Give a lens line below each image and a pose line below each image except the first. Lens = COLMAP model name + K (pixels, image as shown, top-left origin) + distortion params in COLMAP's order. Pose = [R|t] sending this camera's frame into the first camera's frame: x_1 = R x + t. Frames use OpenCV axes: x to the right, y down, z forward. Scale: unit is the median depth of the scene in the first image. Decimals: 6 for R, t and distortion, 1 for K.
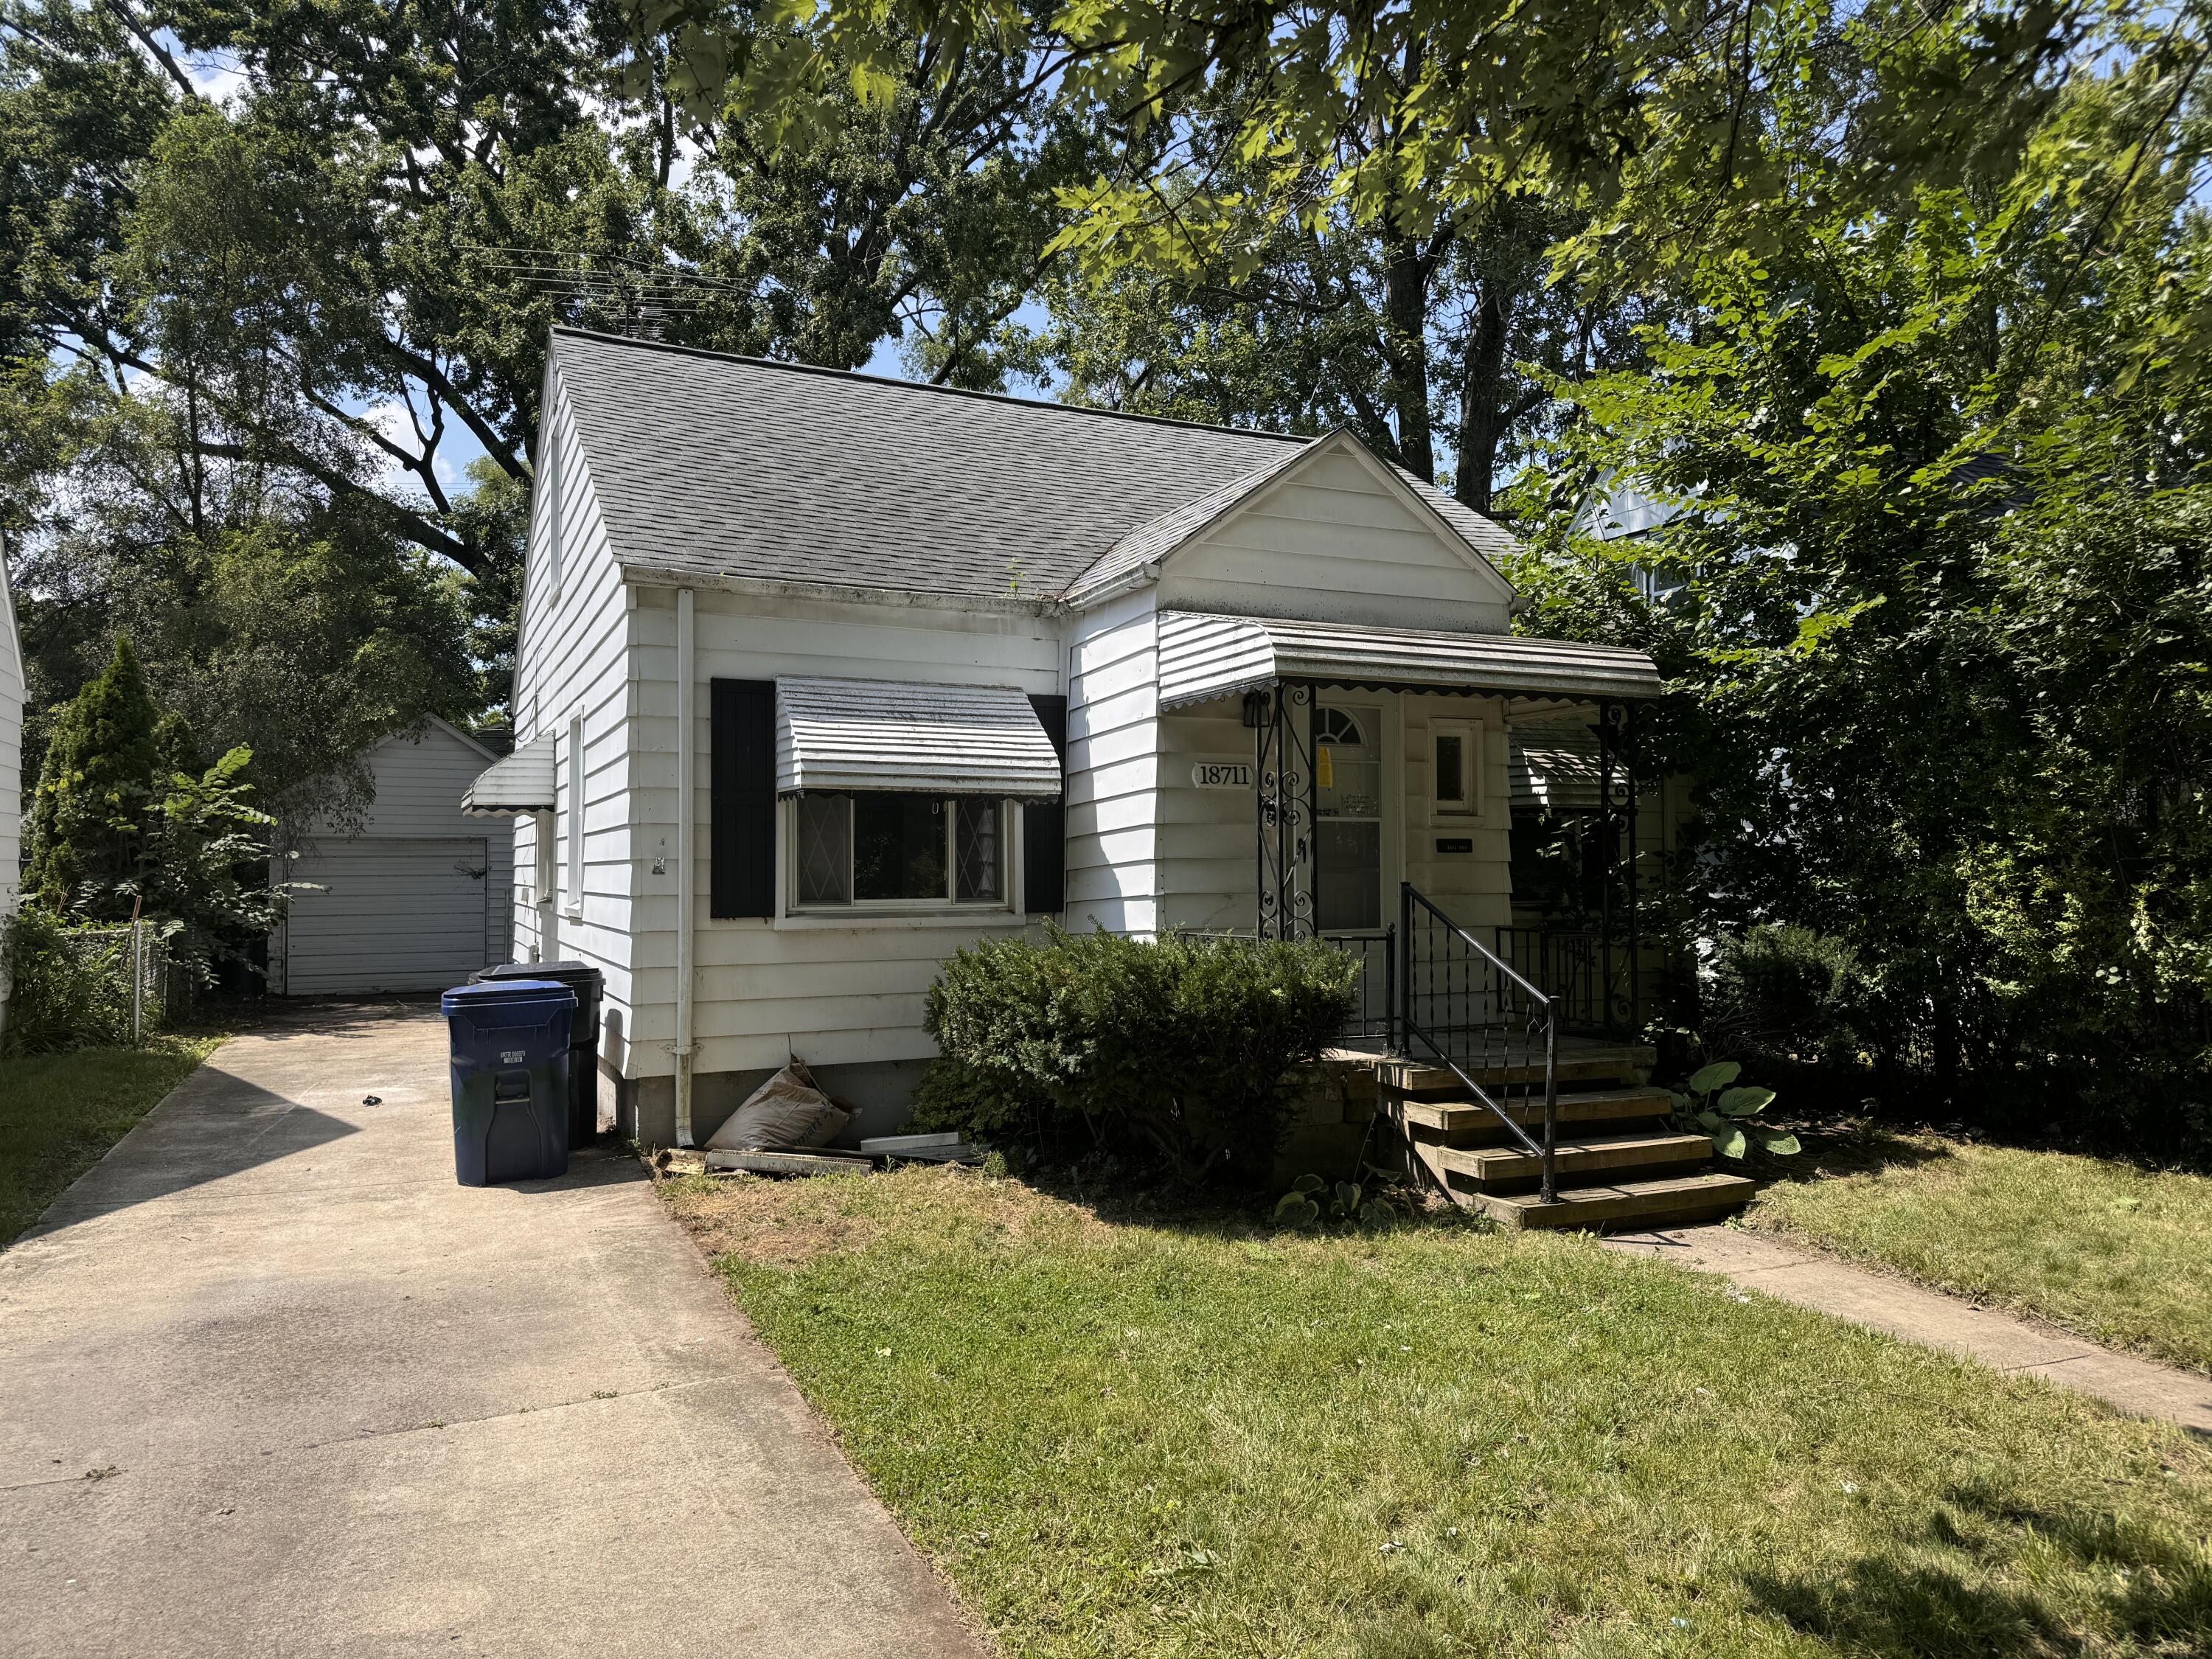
lens RADIAL K [[1554.5, 0, 1115.1], [0, 1554.5, 829.5], [0, 0, 1]] dist [0.002068, -0.000453]
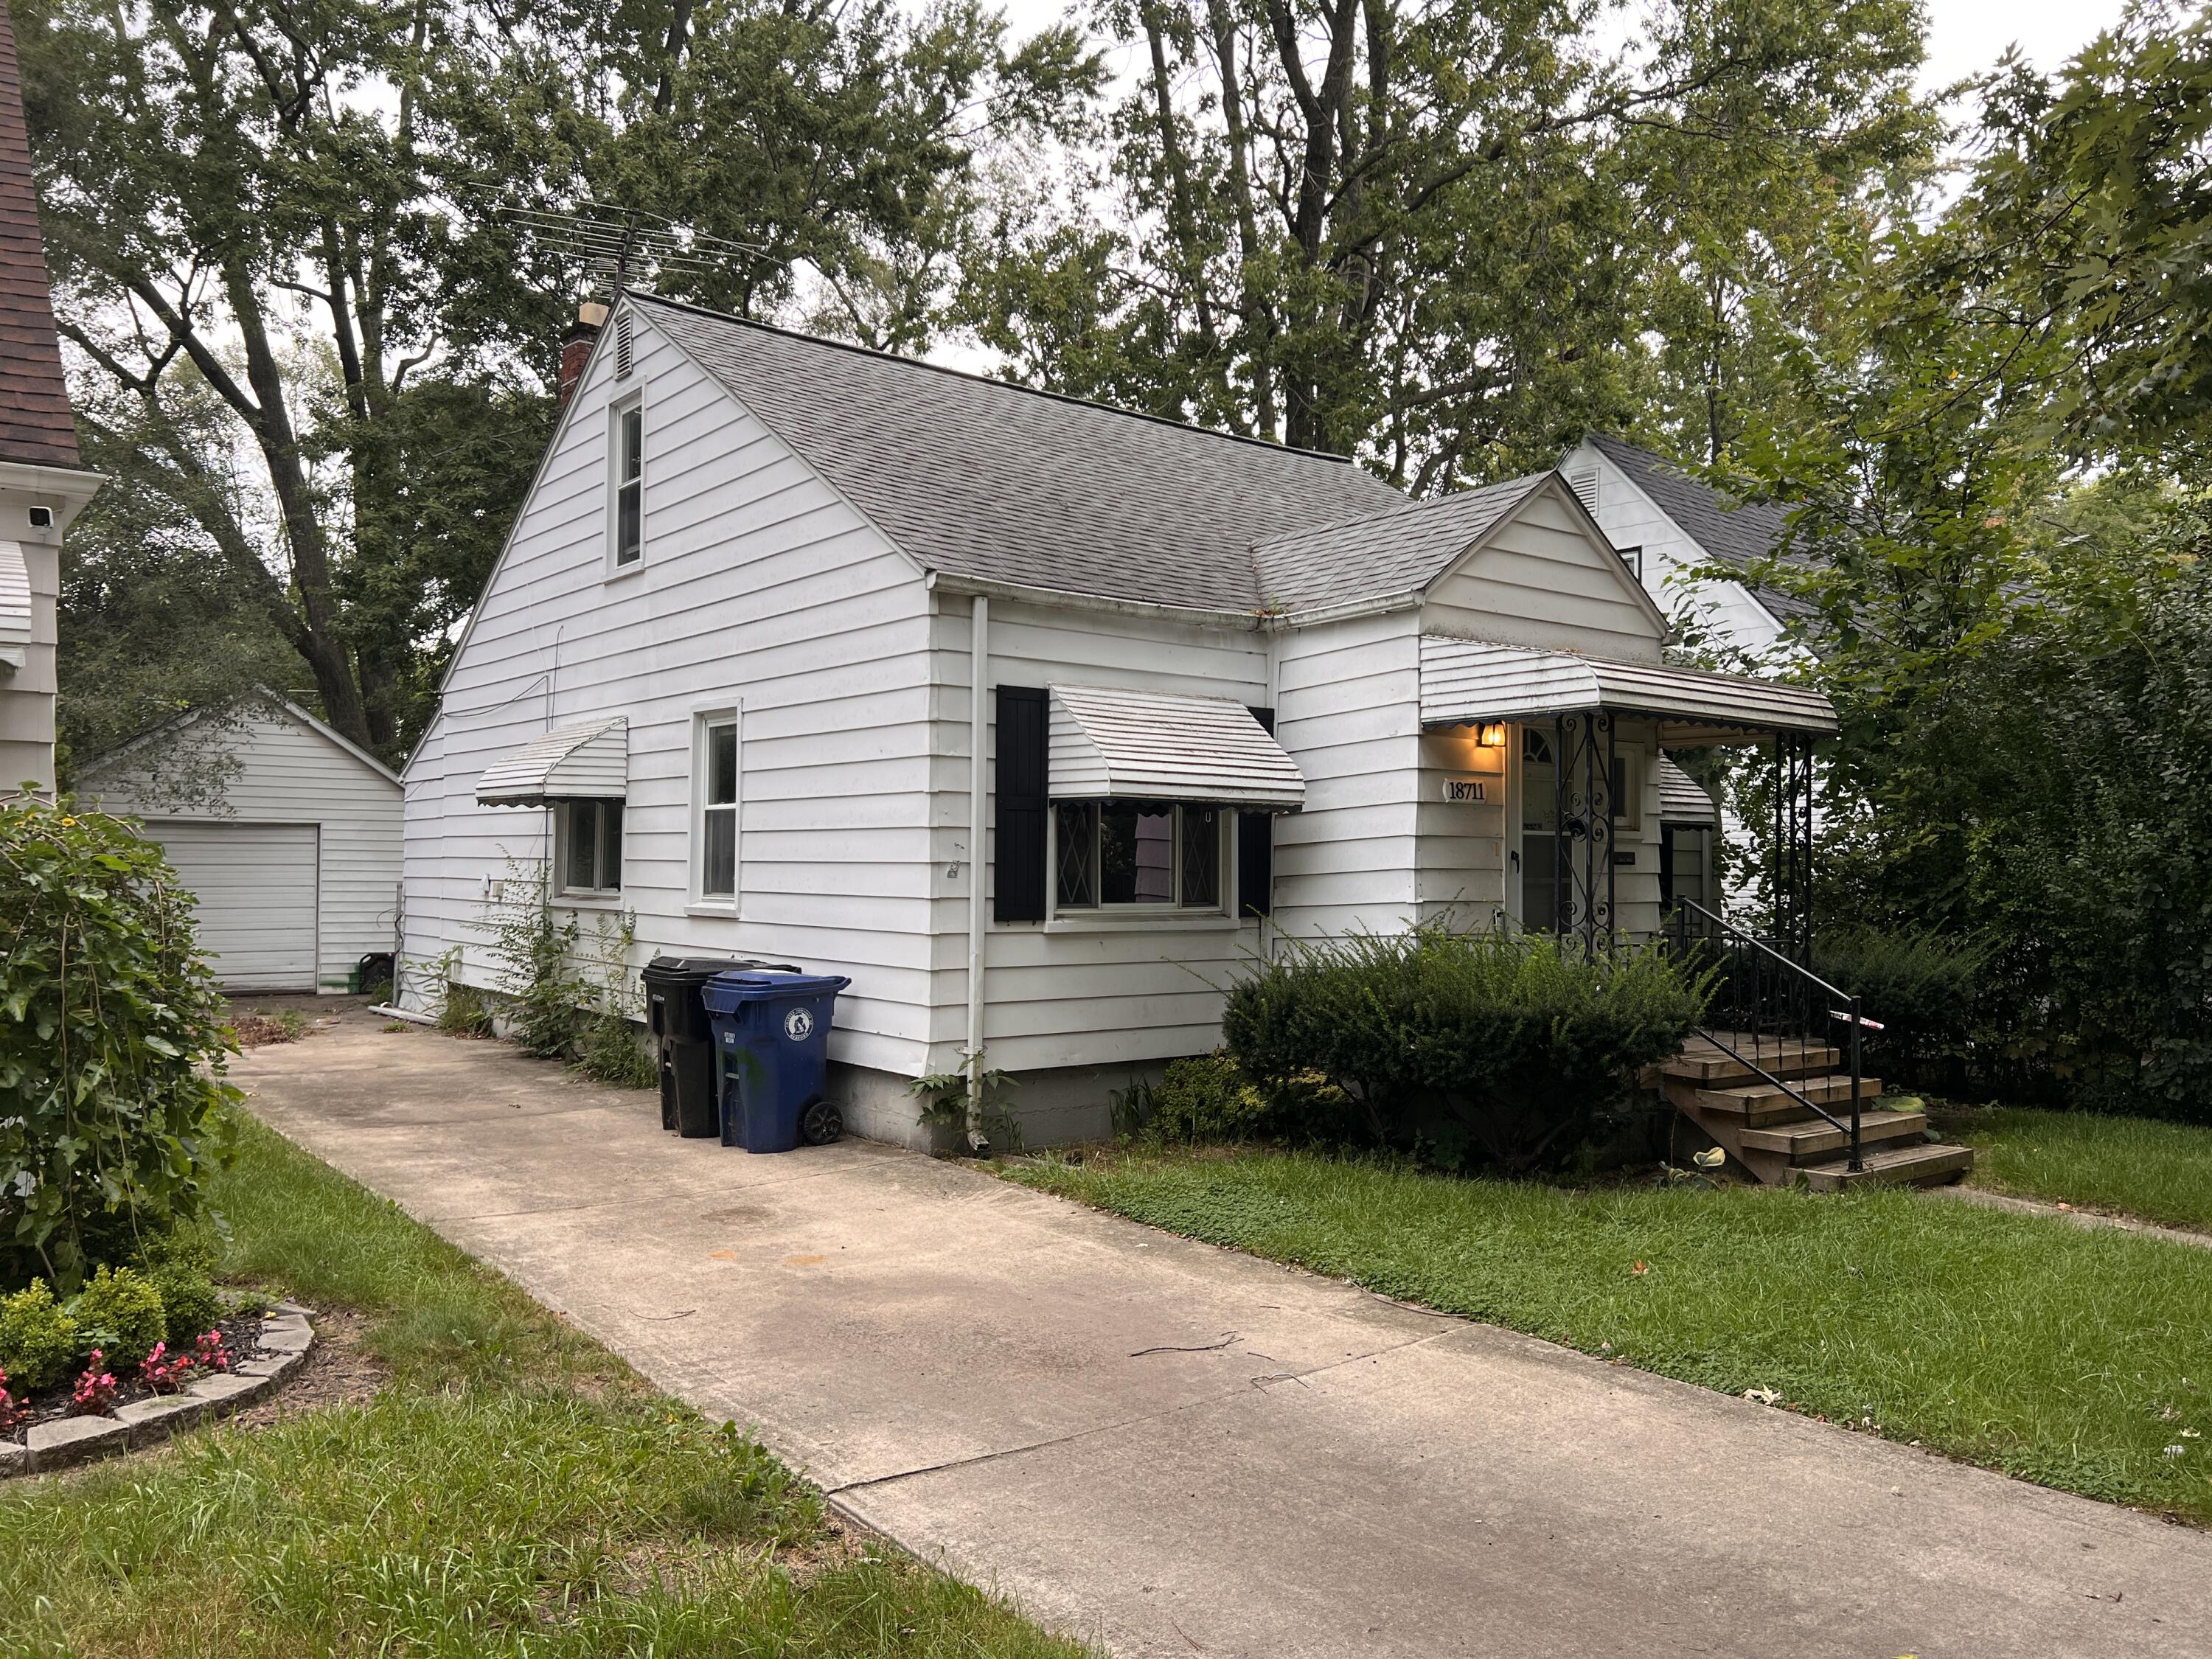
lens RADIAL K [[1661.6, 0, 1098.0], [0, 1661.6, 830.8], [0, 0, 1]] dist [0.056393, 0.000318]
pose [[0.979453, 0.016412, 0.201004, -0.413893], [-0.017363, 0.999845, 0.002972, -0.006114], [-0.200924, -0.006401, 0.979586, -0.077263]]
